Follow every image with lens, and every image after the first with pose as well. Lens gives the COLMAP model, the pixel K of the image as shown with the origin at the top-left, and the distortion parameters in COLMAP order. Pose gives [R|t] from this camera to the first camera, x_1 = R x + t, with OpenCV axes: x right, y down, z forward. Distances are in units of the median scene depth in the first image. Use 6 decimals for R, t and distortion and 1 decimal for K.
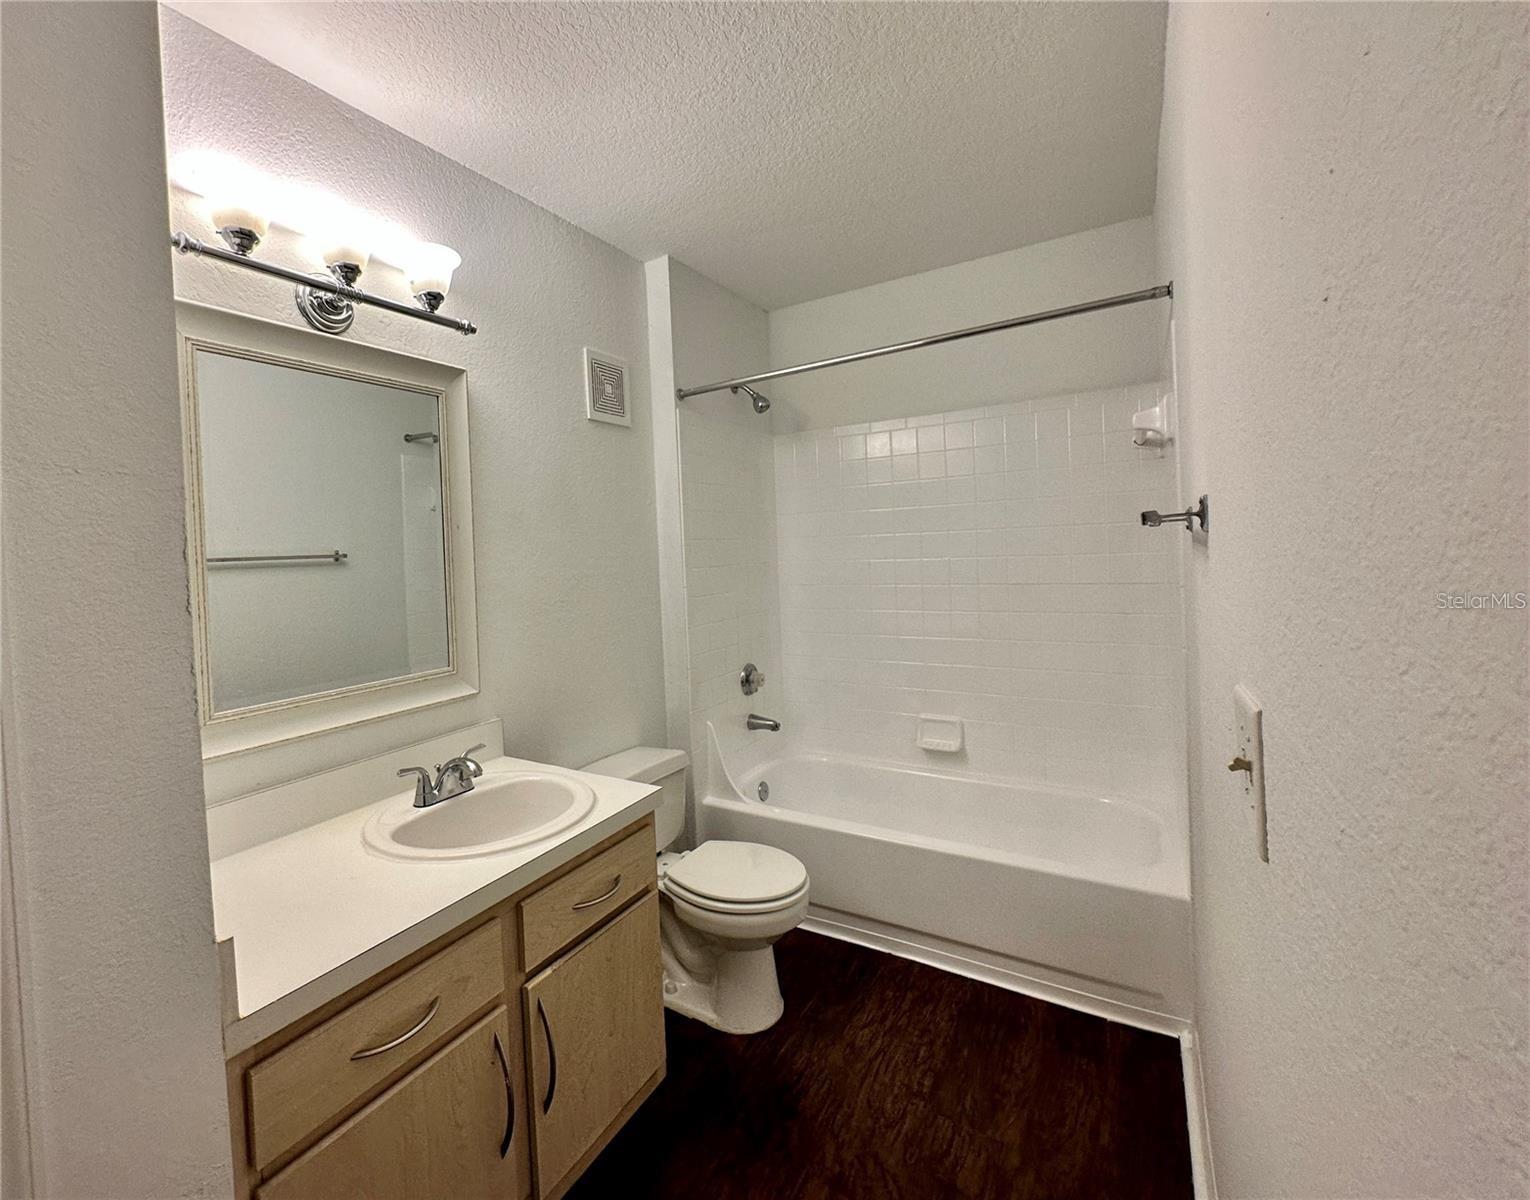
lens RADIAL K [[680.7, 0, 689.4], [0, 680.7, 559.4], [0, 0, 1]] dist [-0.000075, -0.000058]
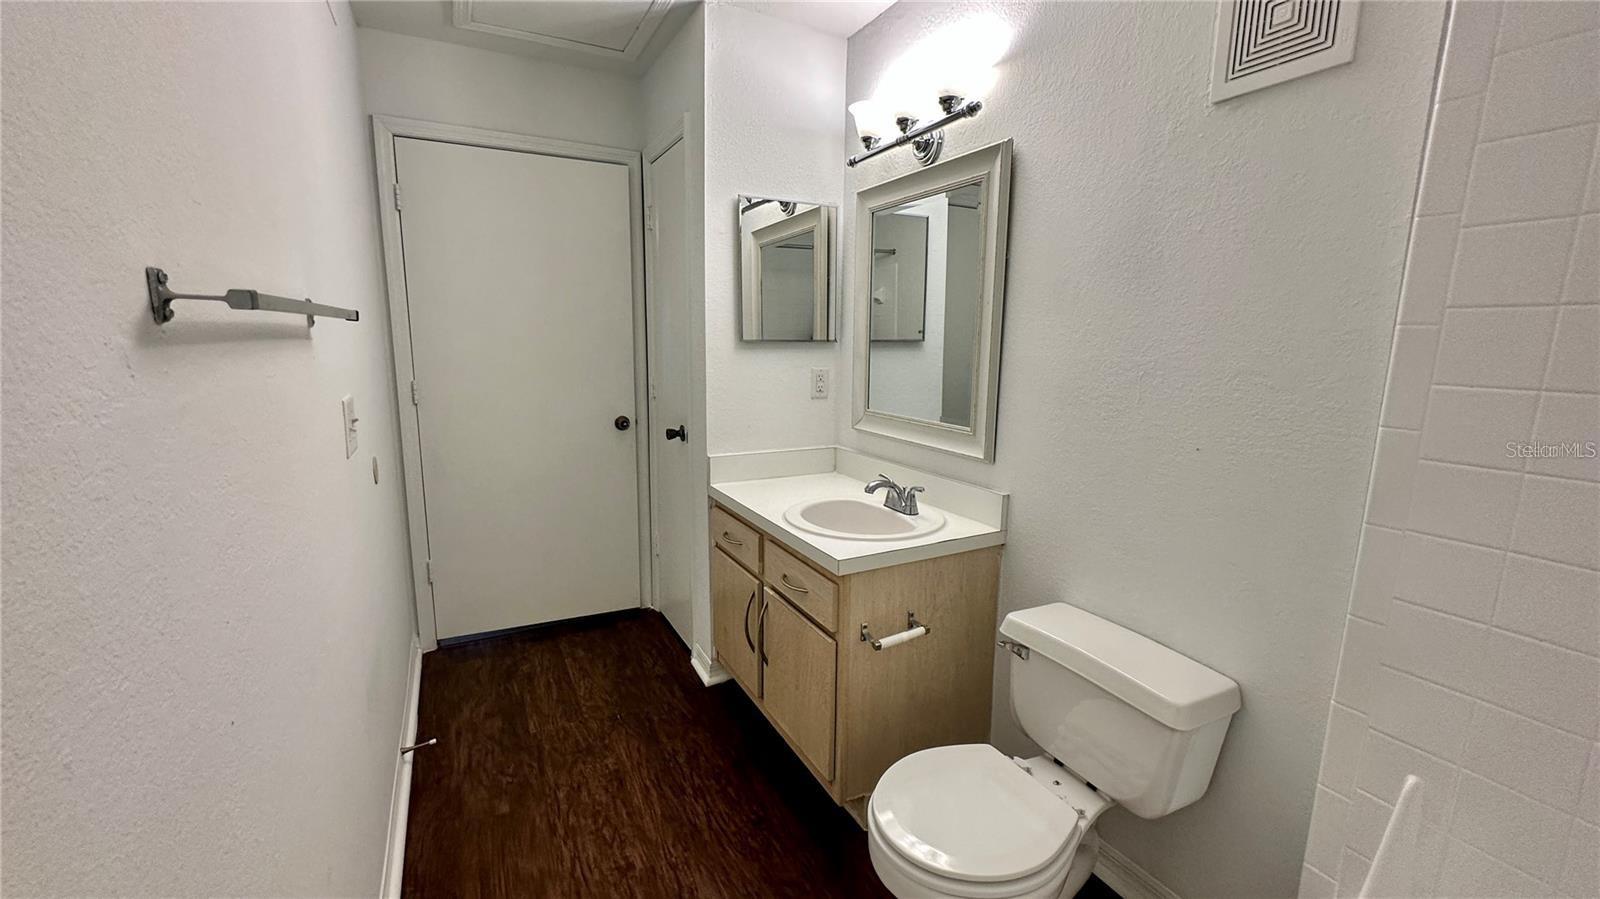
lens RADIAL K [[644.2, 0, 796.0], [0, 644.2, 453.2], [0, 0, 1]] dist [-0.000106, 0.000002]
pose [[-0.488841, 0.193944, -0.850541, 0.690598], [0.000016, 0.974976, 0.222310, -0.039962], [0.872373, 0.108661, -0.476611, 1.204200]]
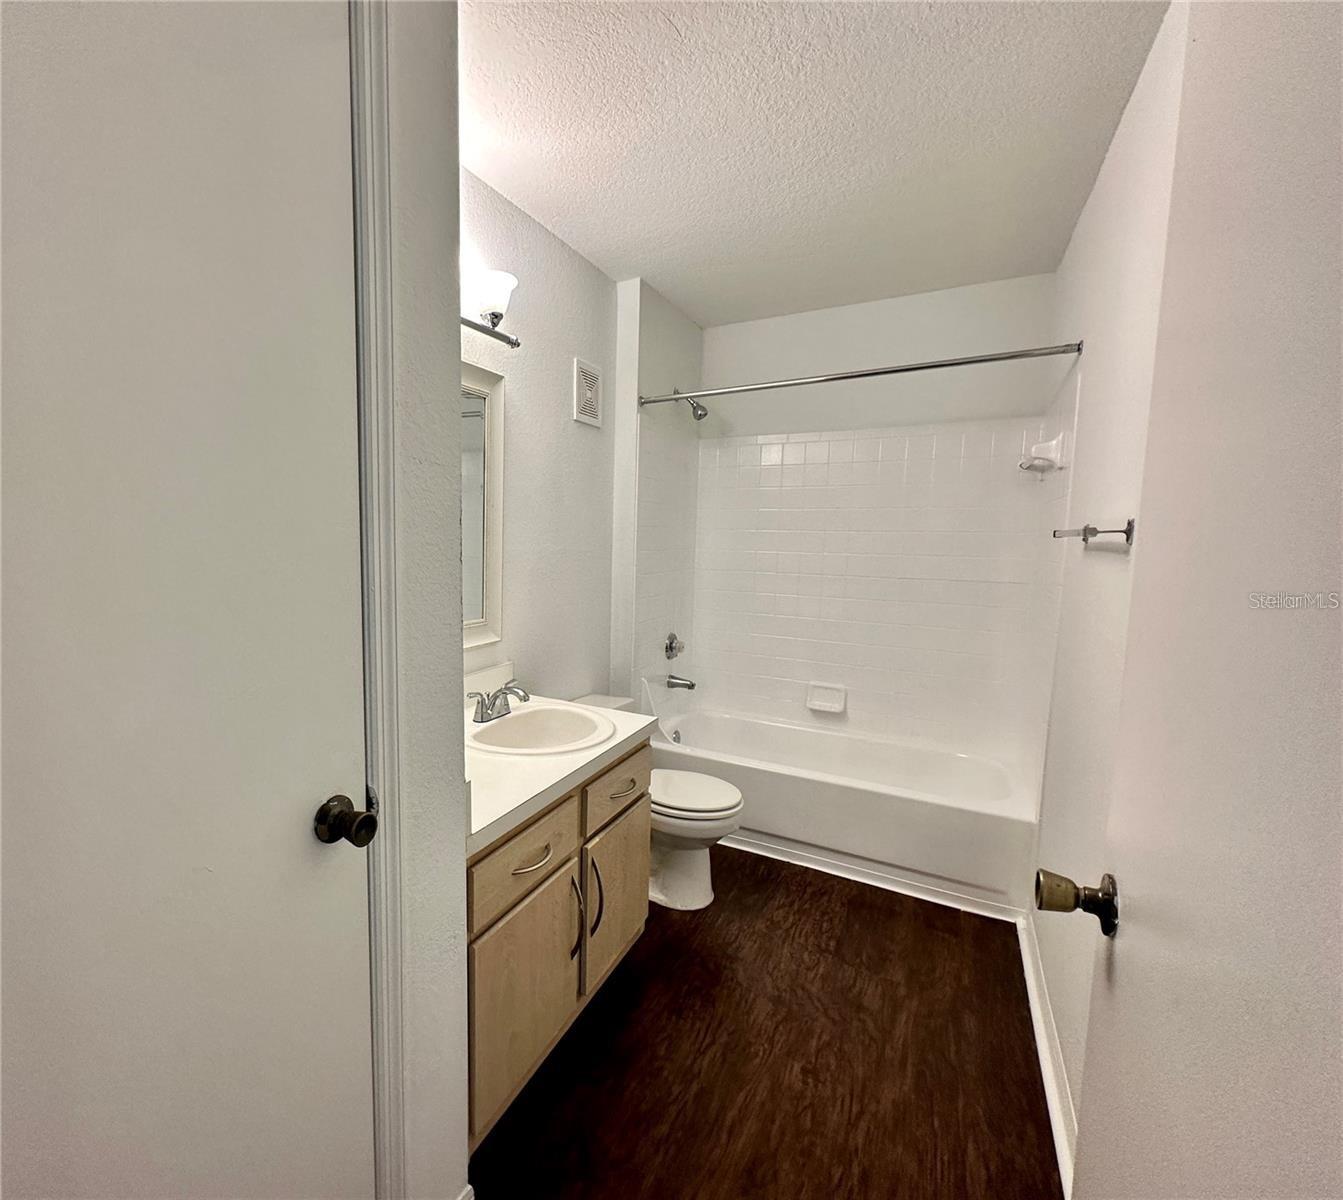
lens RADIAL K [[638.6, 0, 554.2], [0, 638.6, 596.6], [0, 0, 1]] dist [0.000040, 0.000225]
pose [[0.998108, 0.052710, 0.031649, -0.248166], [-0.055181, 0.995012, 0.083109, 0.012037], [-0.027111, -0.084698, 0.996038, -0.163661]]
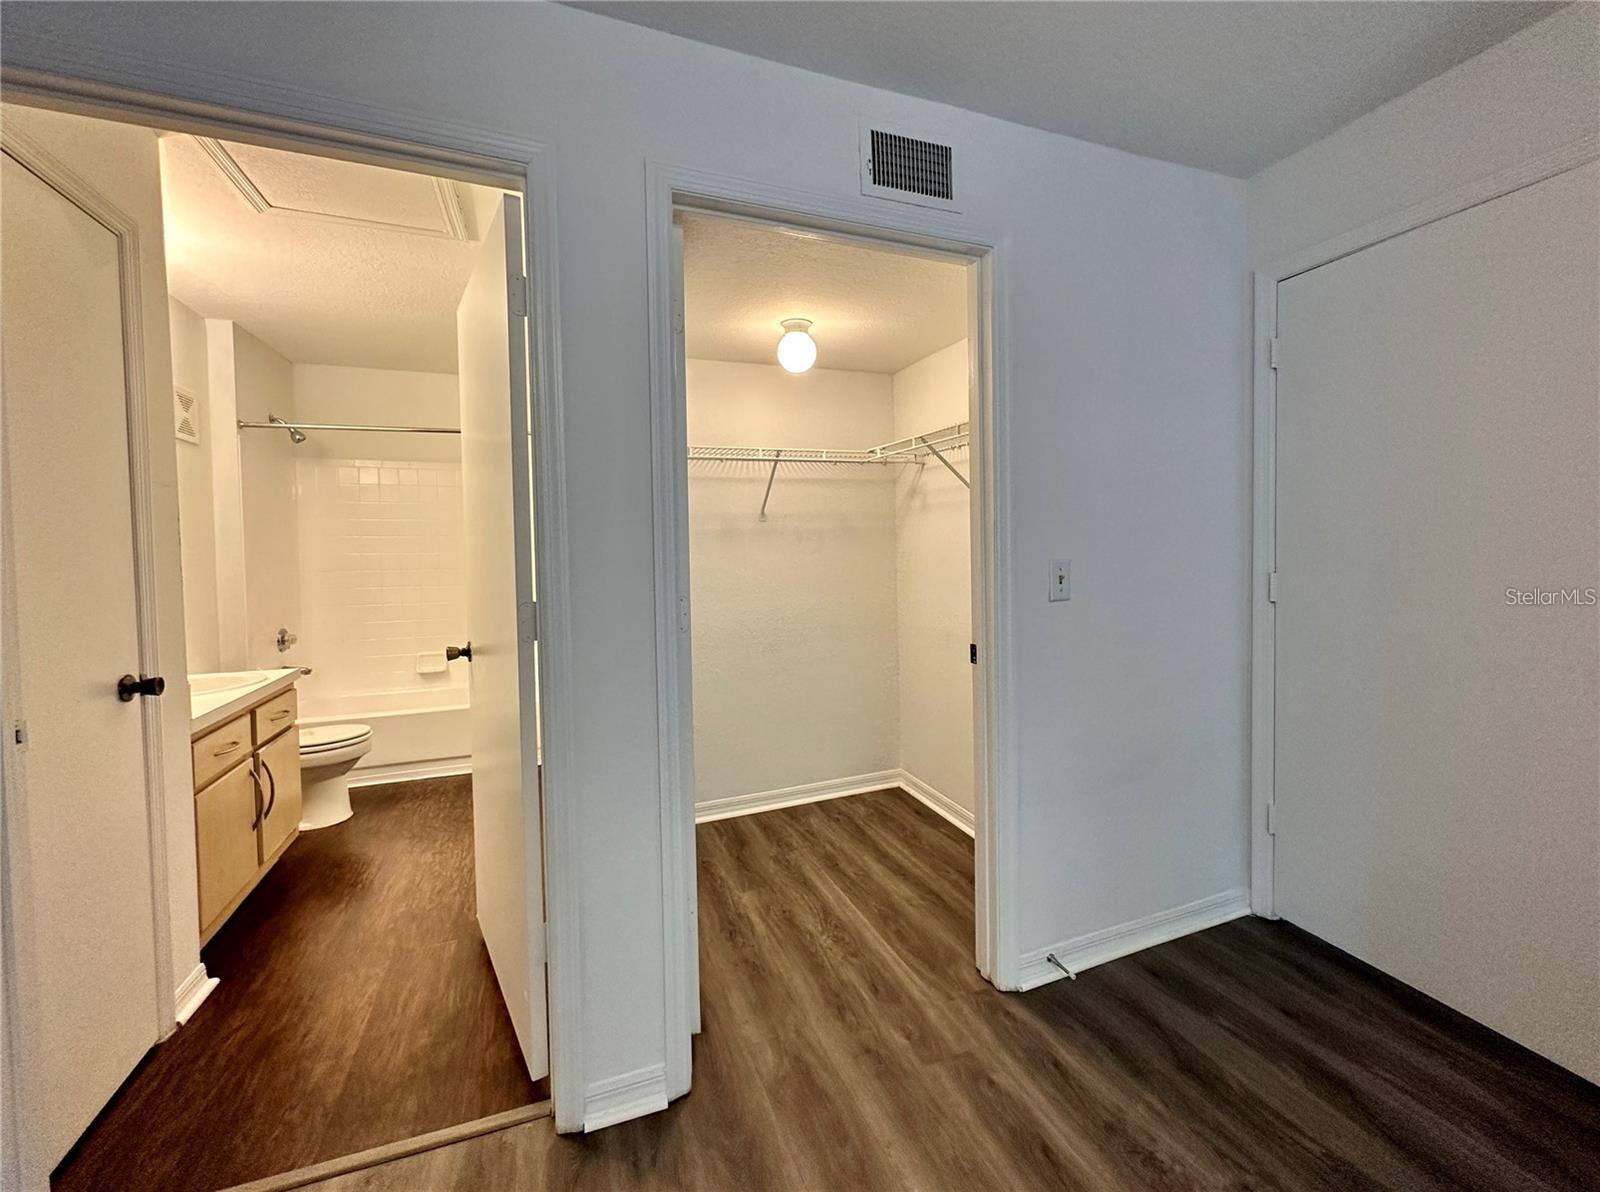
lens RADIAL K [[652.1, 0, 797.4], [0, 652.1, 566.8], [0, 0, 1]] dist [-0.000874, -0.000181]
pose [[0.584474, 0.011412, 0.811332, -0.569799], [0.001742, 0.999881, -0.015320, 0.085181], [-0.811410, 0.010368, 0.584385, -0.898555]]
